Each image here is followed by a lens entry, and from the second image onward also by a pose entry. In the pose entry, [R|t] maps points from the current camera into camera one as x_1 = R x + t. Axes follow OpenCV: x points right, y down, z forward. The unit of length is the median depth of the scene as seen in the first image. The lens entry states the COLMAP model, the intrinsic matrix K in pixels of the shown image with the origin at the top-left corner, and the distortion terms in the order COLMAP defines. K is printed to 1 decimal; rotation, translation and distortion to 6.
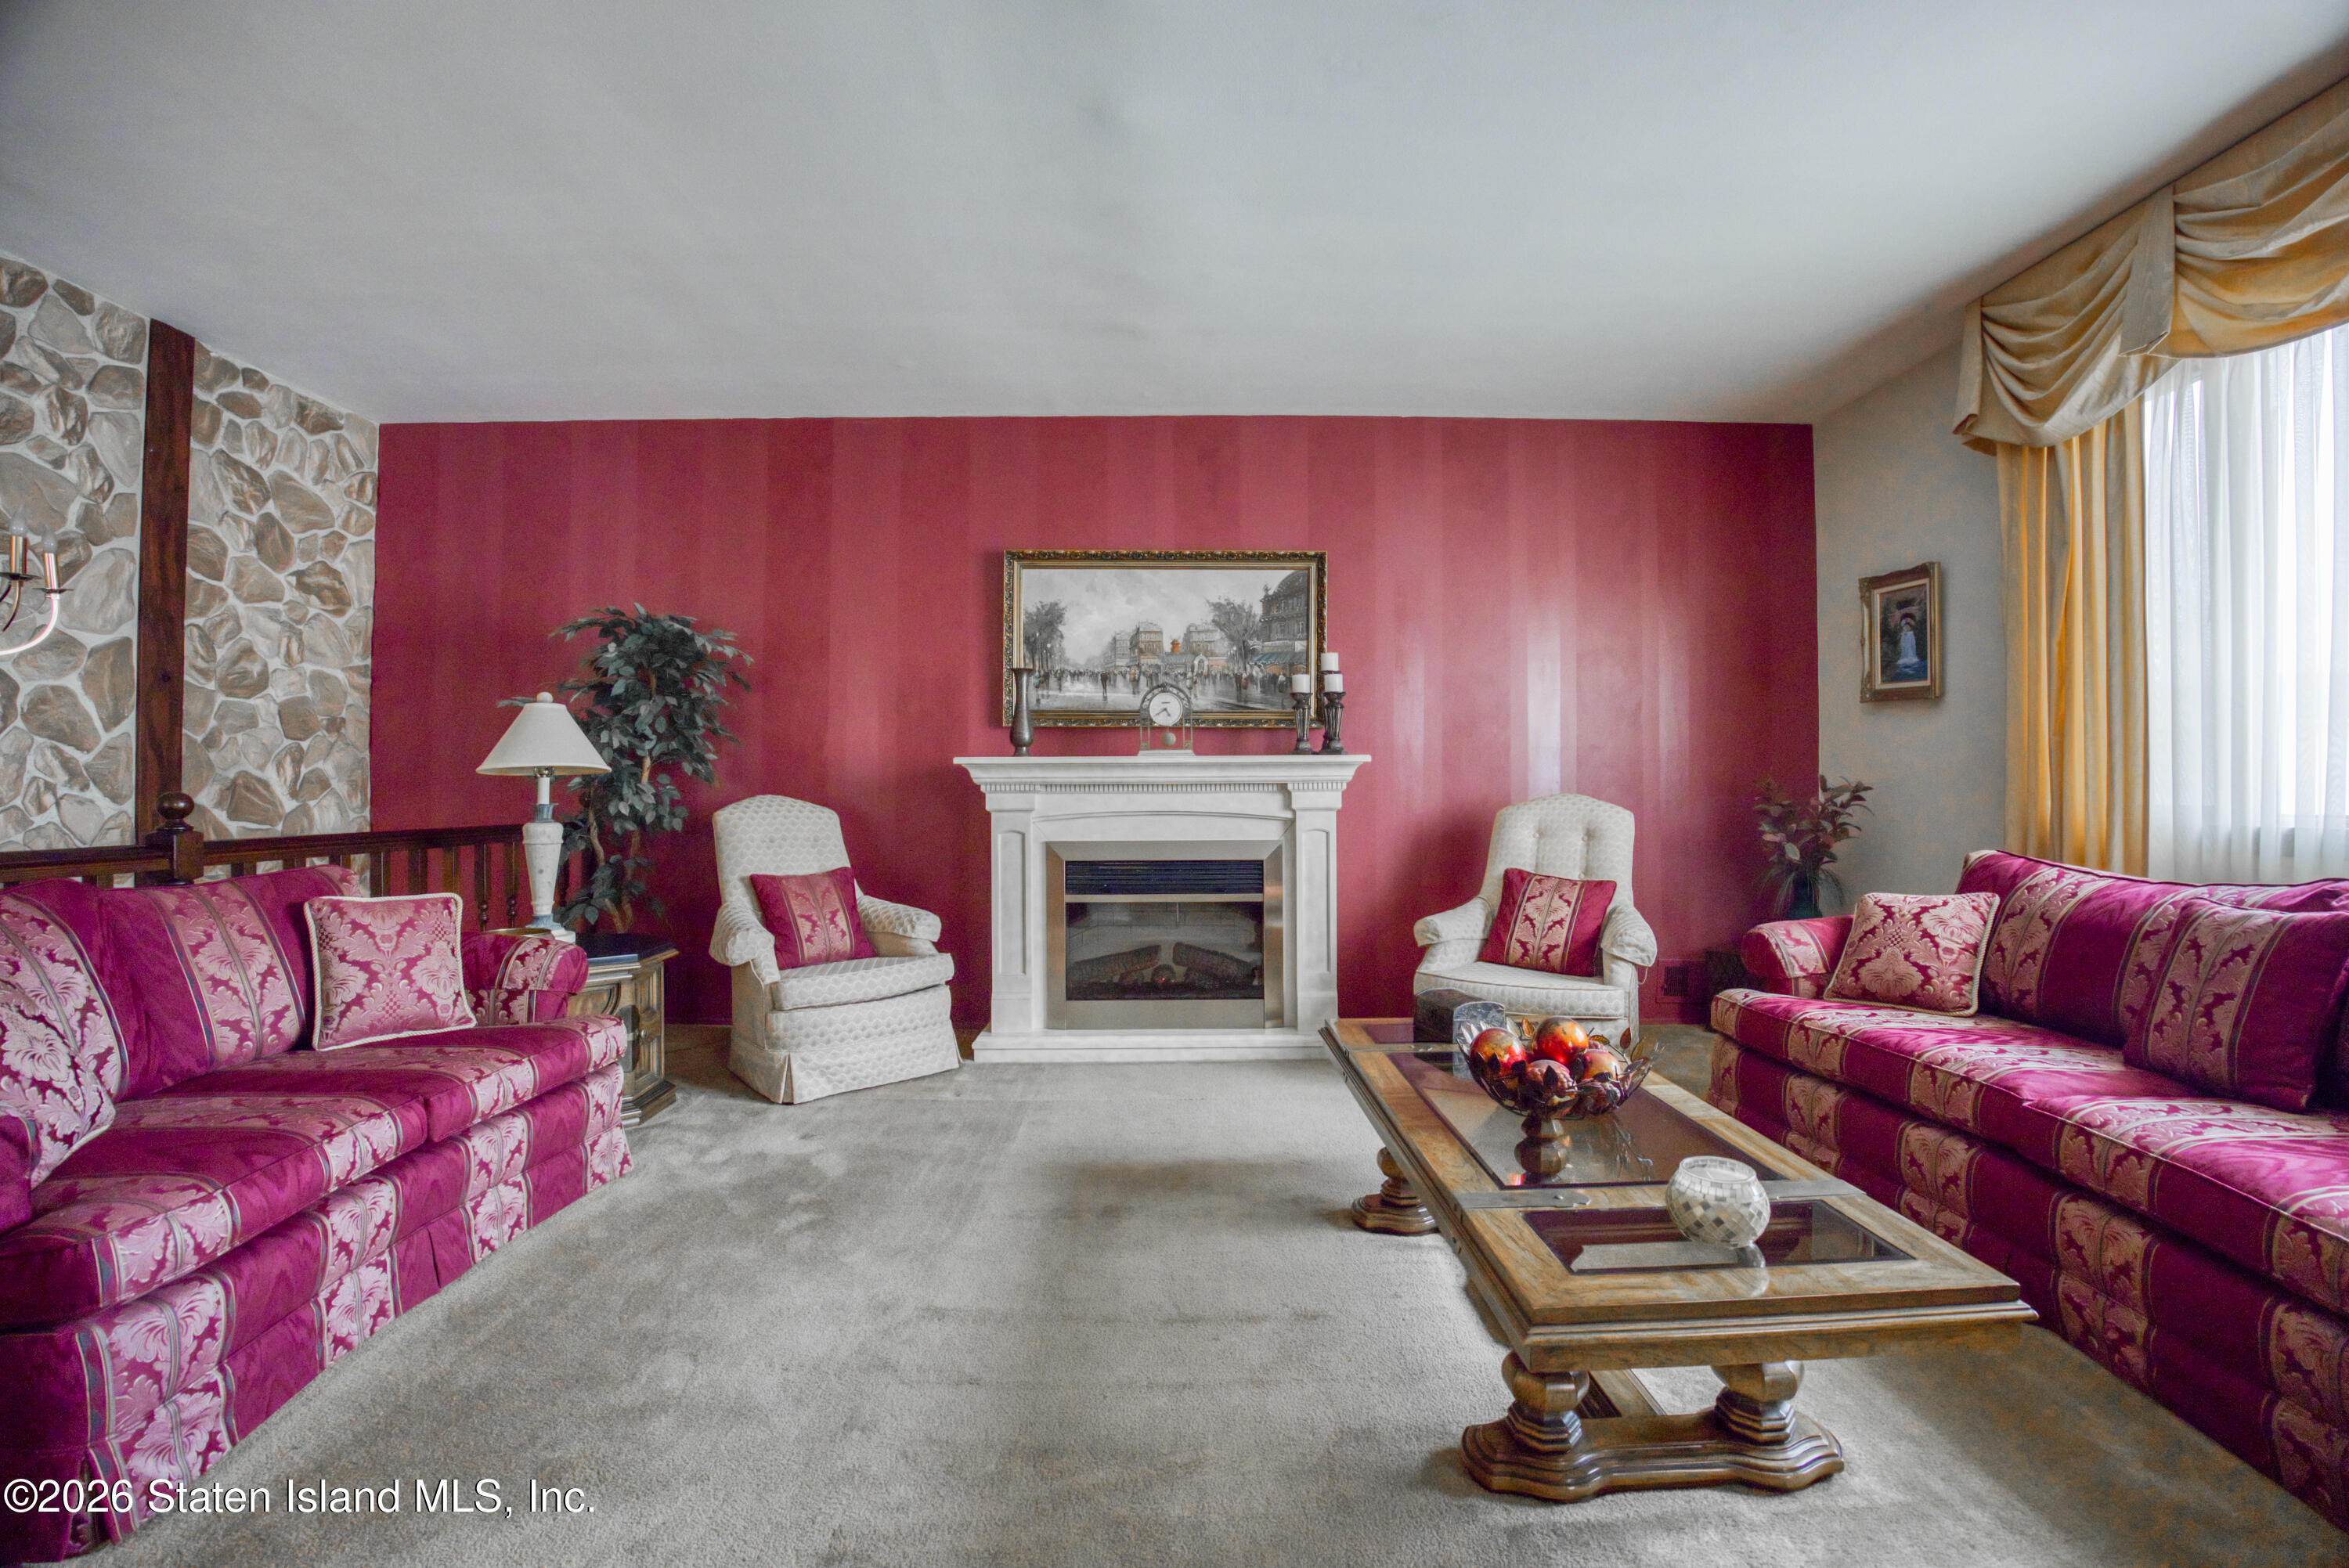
lens RADIAL K [[1041.9, 0, 1174.5], [0, 1041.9, 784.0], [0, 0, 1]] dist [-0.068635, 0.014608]
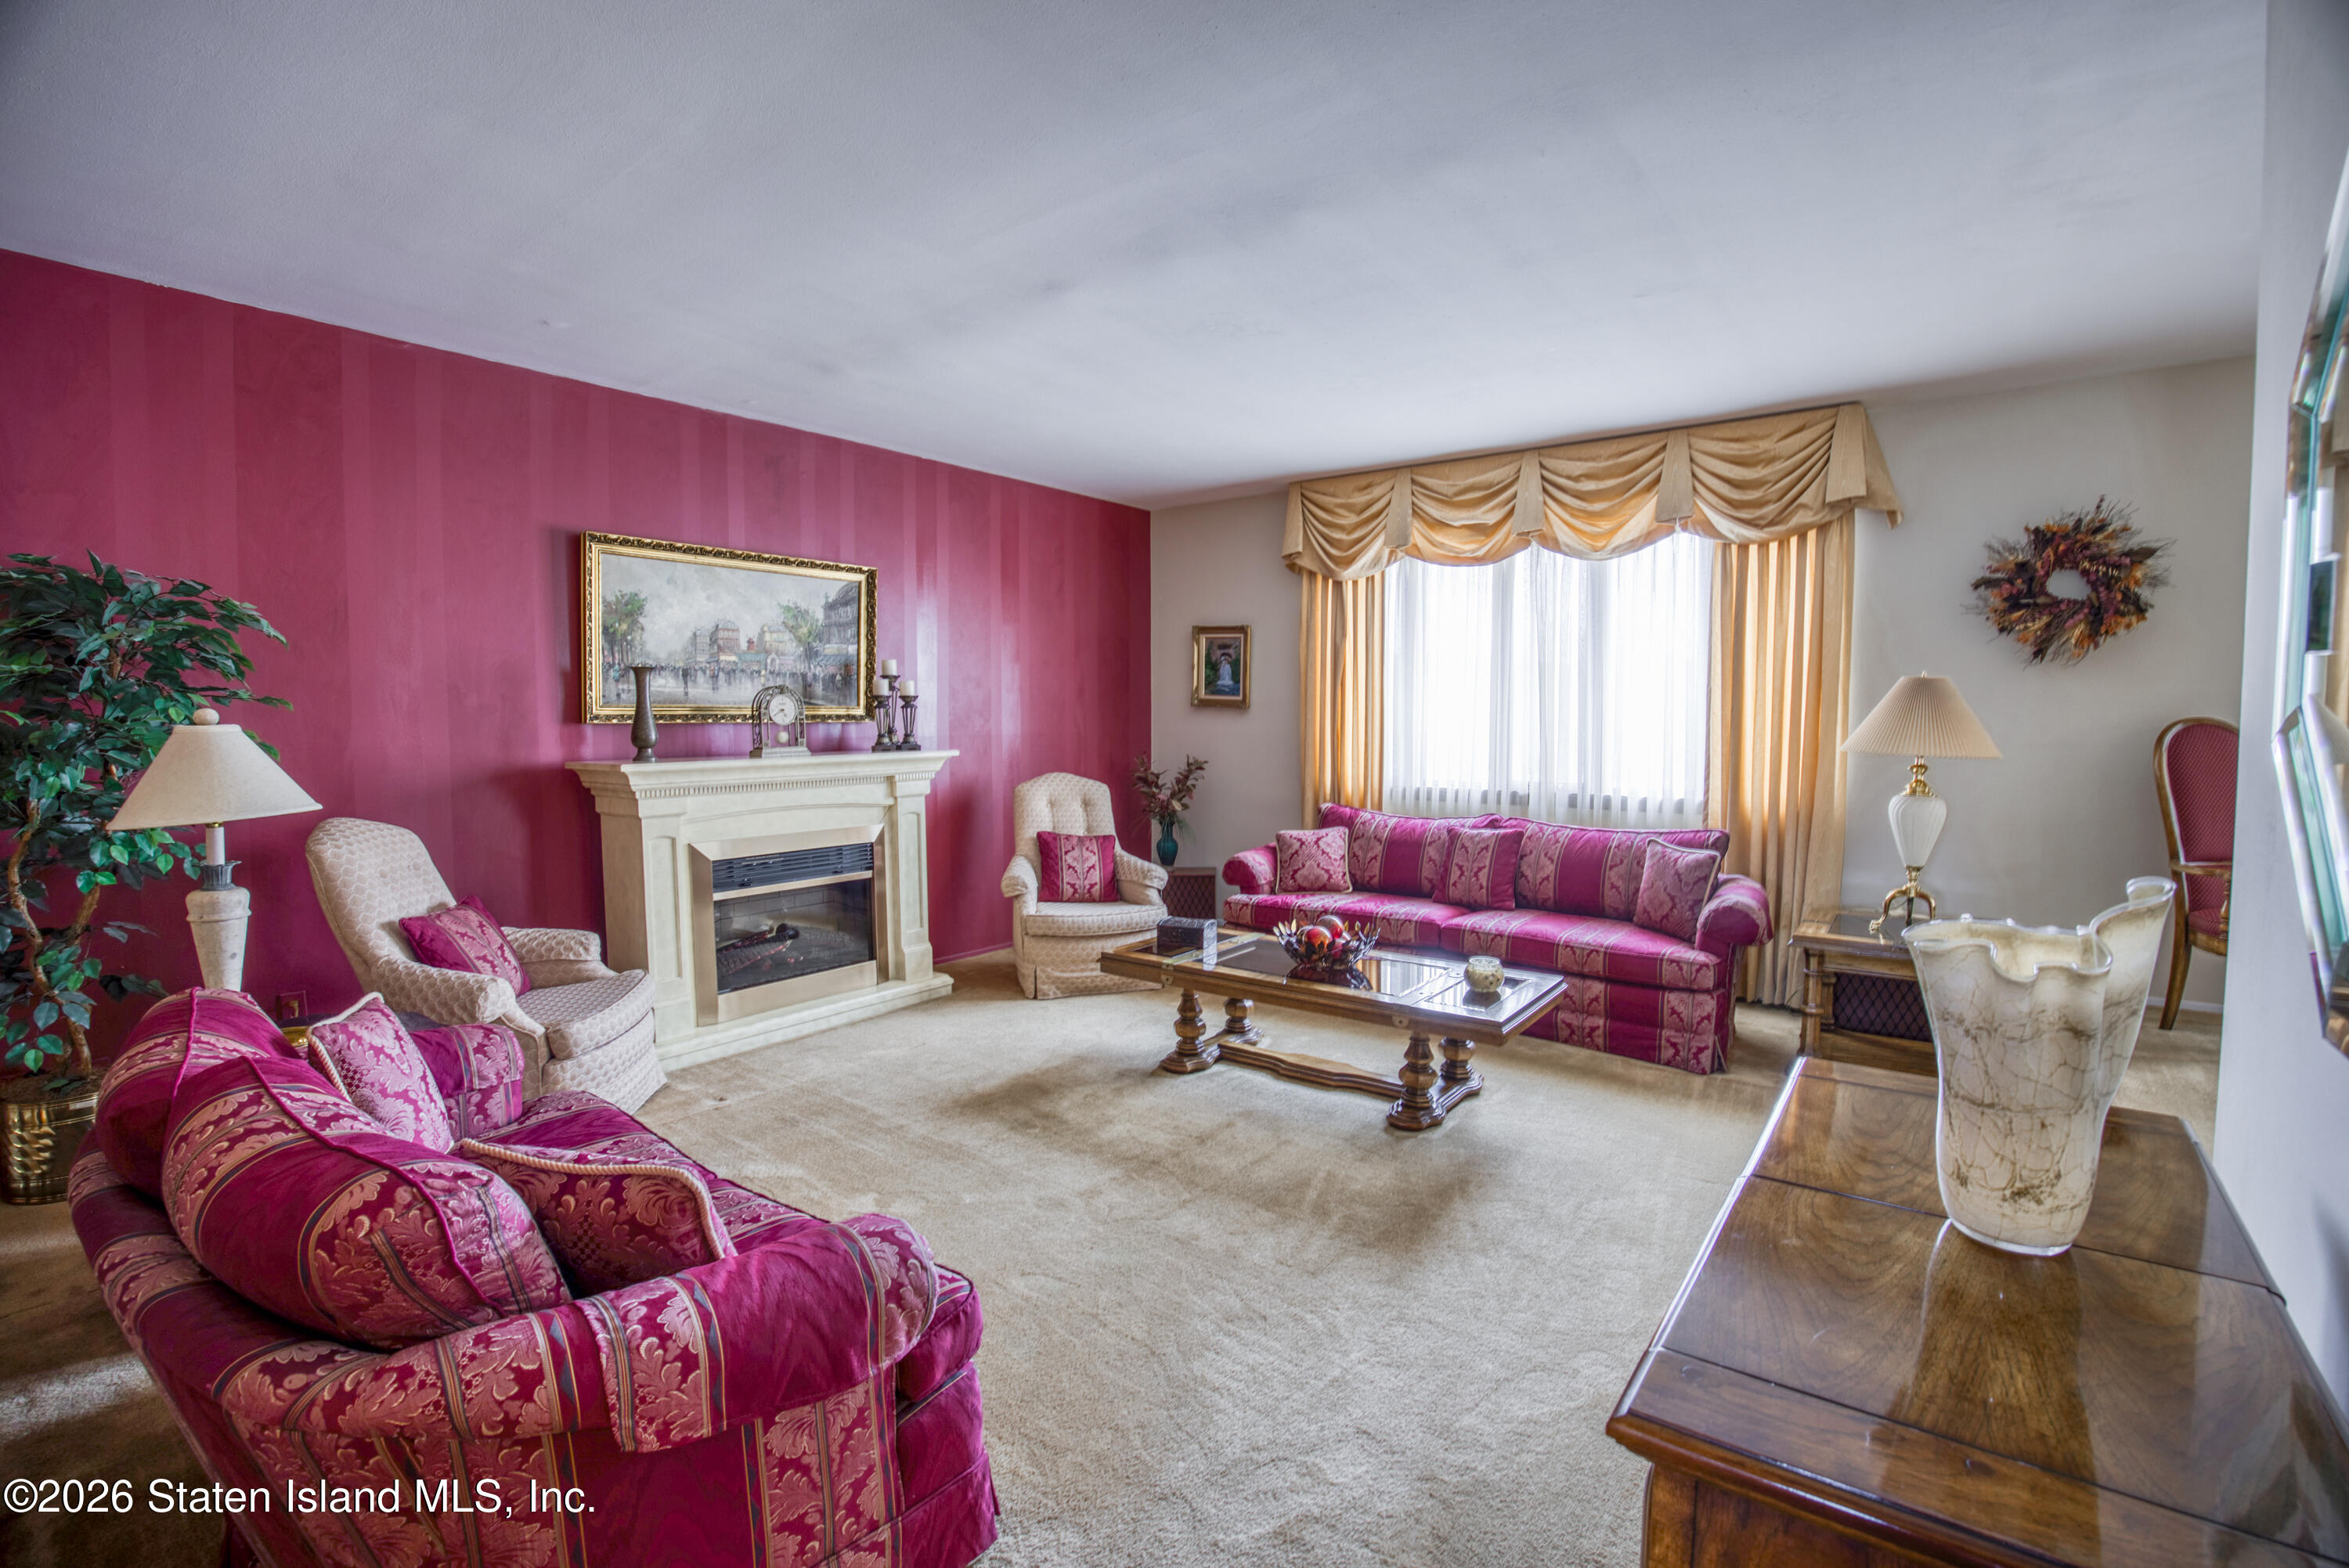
lens RADIAL K [[1041.9, 0, 1174.5], [0, 1041.9, 784.0], [0, 0, 1]] dist [-0.068635, 0.014608]
pose [[0.618287, -0.052131, 0.784222, -0.611275], [-0.000839, 0.997754, 0.066987, -0.068994], [-0.785952, -0.042075, 0.616854, 0.027022]]
